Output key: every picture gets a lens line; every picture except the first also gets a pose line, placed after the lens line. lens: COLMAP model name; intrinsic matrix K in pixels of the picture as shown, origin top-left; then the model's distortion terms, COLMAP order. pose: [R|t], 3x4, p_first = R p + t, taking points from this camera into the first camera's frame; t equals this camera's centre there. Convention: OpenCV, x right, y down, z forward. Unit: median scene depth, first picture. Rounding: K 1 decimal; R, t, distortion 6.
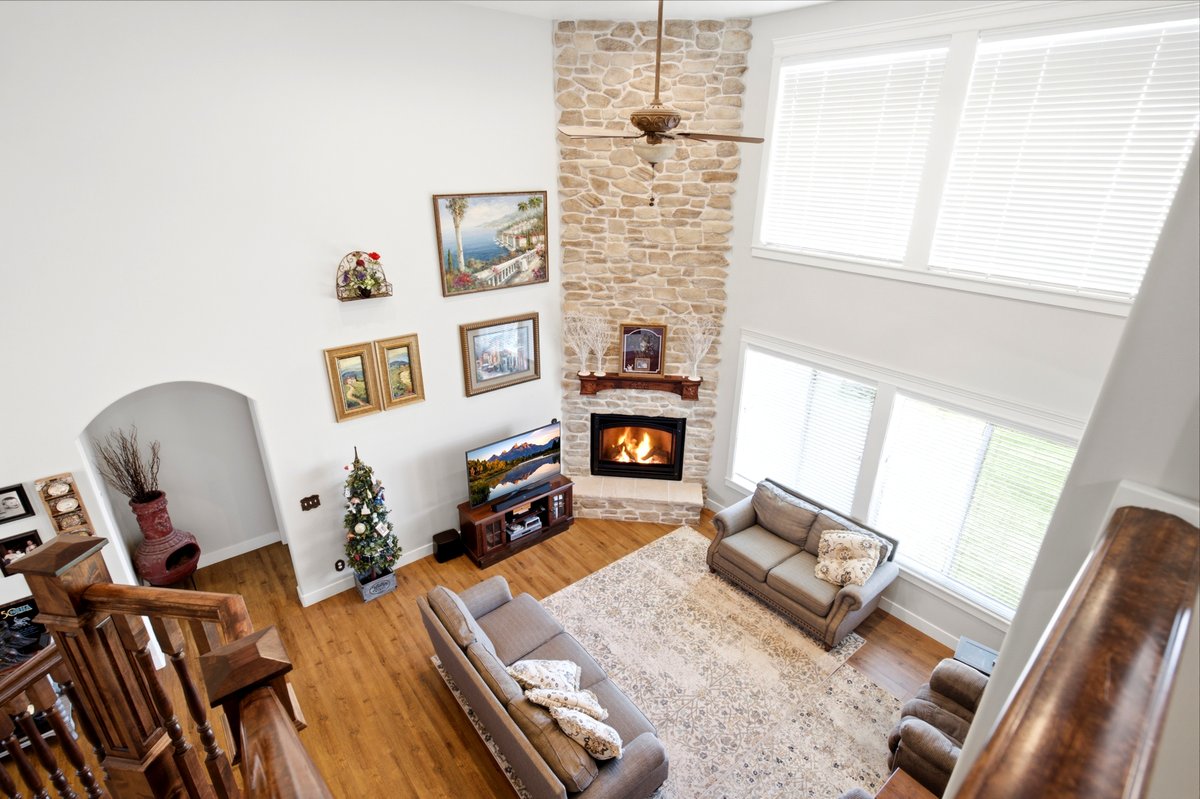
lens RADIAL K [[581.0, 0, 598.7], [0, 581.0, 401.9], [0, 0, 1]] dist [0.002373, -0.004240]
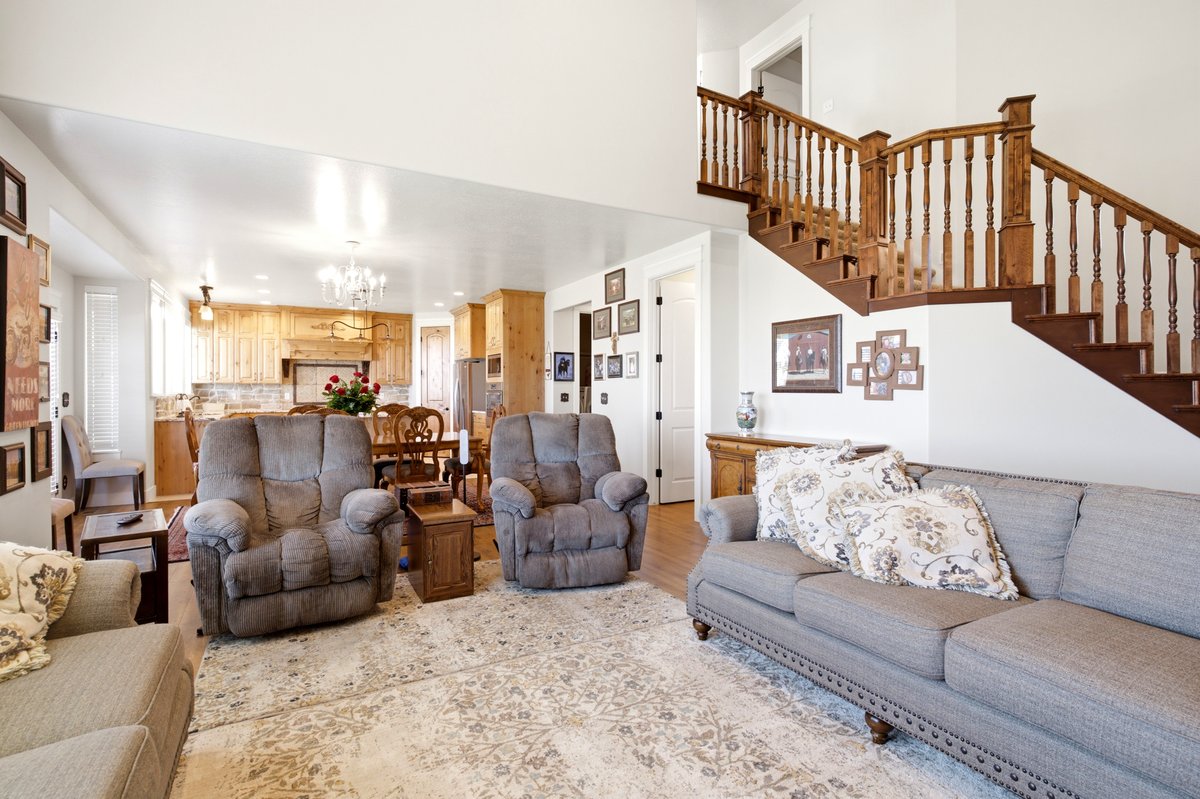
lens RADIAL K [[581.0, 0, 603.5], [0, 581.0, 396.1], [0, 0, 1]] dist [0.002373, -0.004240]
pose [[-0.985491, -0.008312, 0.169524, 0.067363], [0.061802, 0.912661, 0.404019, 0.085516], [-0.158076, 0.408634, -0.898905, 1.007419]]
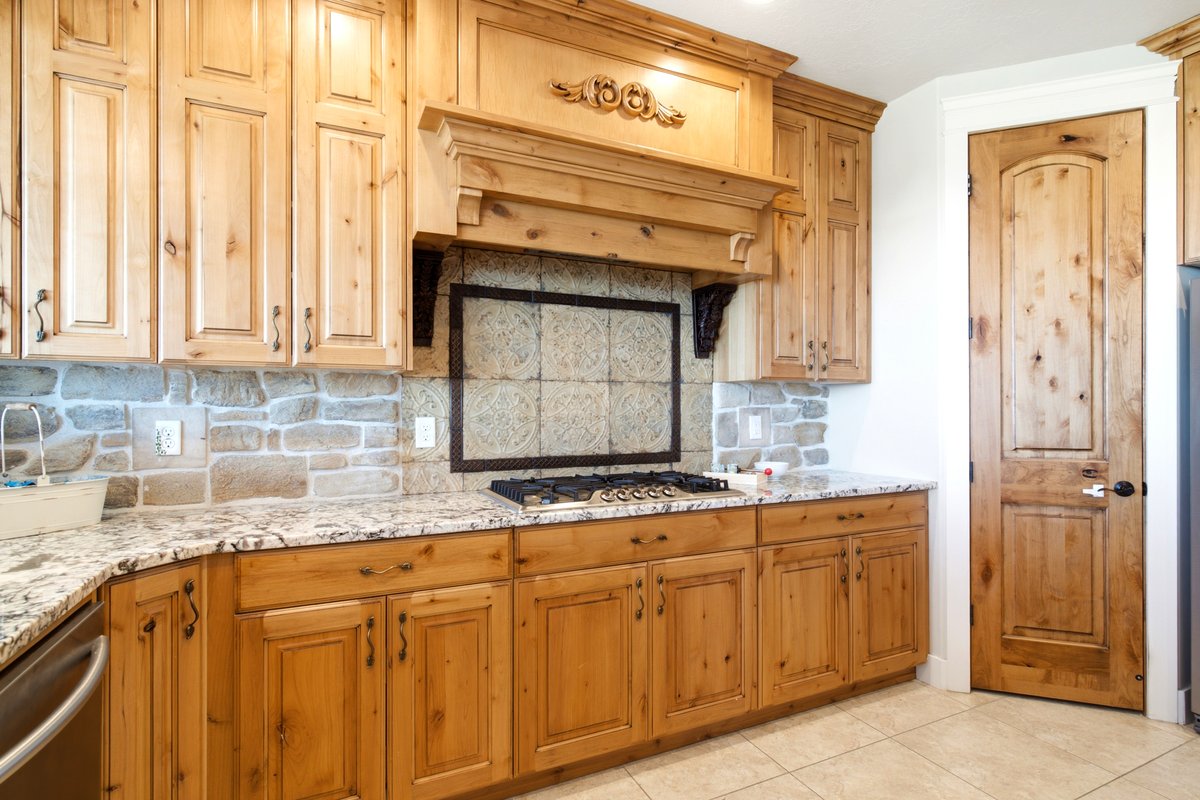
lens RADIAL K [[581.0, 0, 599.7], [0, 581.0, 408.1], [0, 0, 1]] dist [0.002373, -0.004240]
pose [[-0.971068, -0.005453, 0.238740, 1.013881], [0.090819, 0.916185, 0.390330, 0.539995], [-0.220859, 0.400719, -0.889182, -0.014531]]
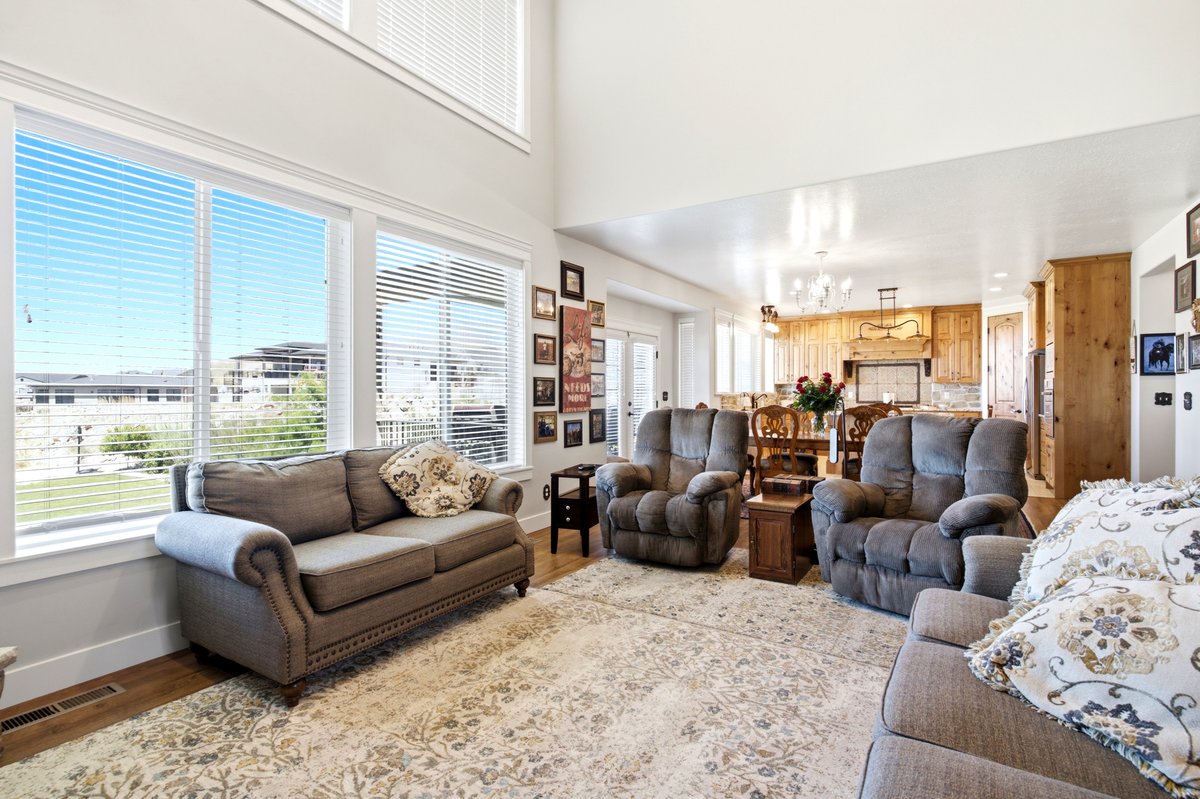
lens RADIAL K [[581.0, 0, 592.6], [0, 581.0, 395.1], [0, 0, 1]] dist [0.002373, -0.004240]
pose [[-0.322534, -0.013566, 0.946461, -0.195059], [0.379100, 0.914350, 0.142295, 0.141435], [-0.867326, 0.404698, -0.289766, 0.875208]]
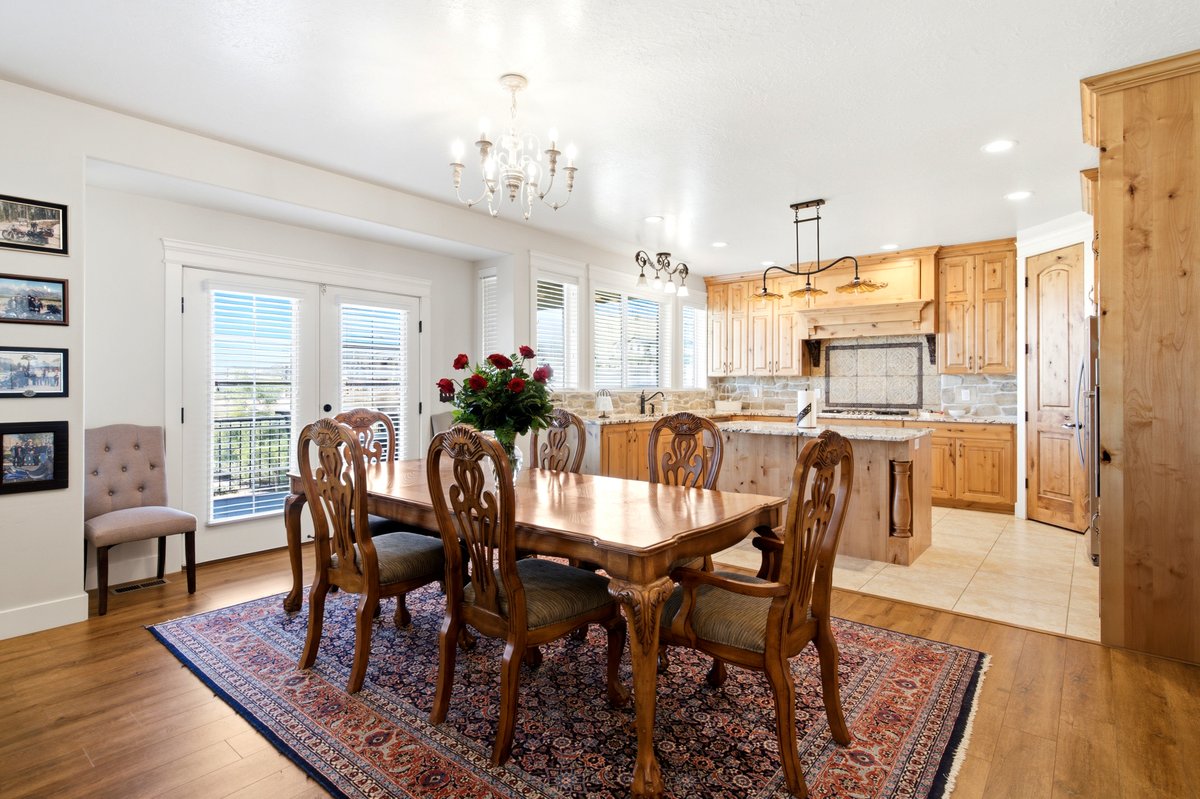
lens RADIAL K [[603.4, 0, 597.1], [0, 603.4, 387.1], [0, 0, 1]] dist [0.003240, 0.001094]
pose [[-0.197591, -0.008018, 0.980252, 0.141871], [0.390636, 0.916497, 0.086237, 0.401810], [-0.899089, 0.399961, -0.177960, 0.289049]]
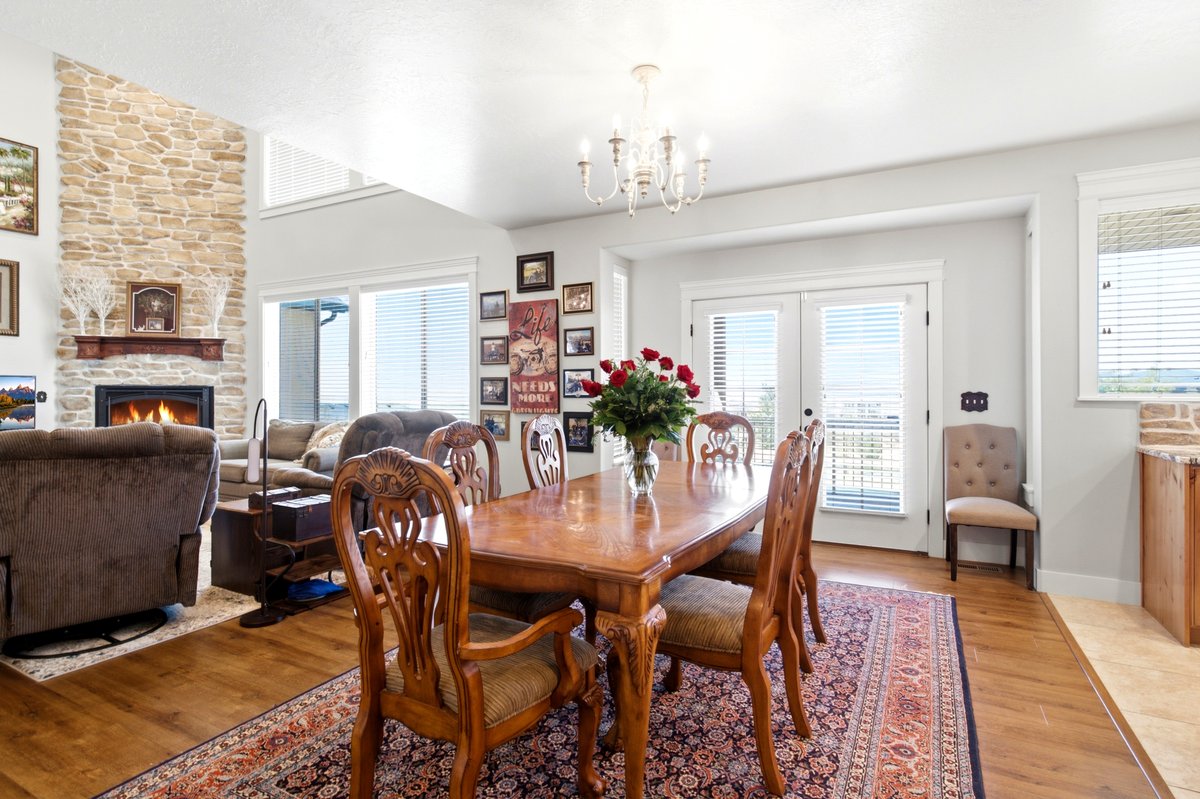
lens RADIAL K [[603.4, 0, 608.7], [0, 603.4, 391.3], [0, 0, 1]] dist [0.003240, 0.001094]
pose [[0.921822, -0.005966, 0.387566, 0.411871], [0.160670, 0.915818, -0.368053, 0.576606], [-0.352744, 0.401550, 0.845180, -0.102416]]
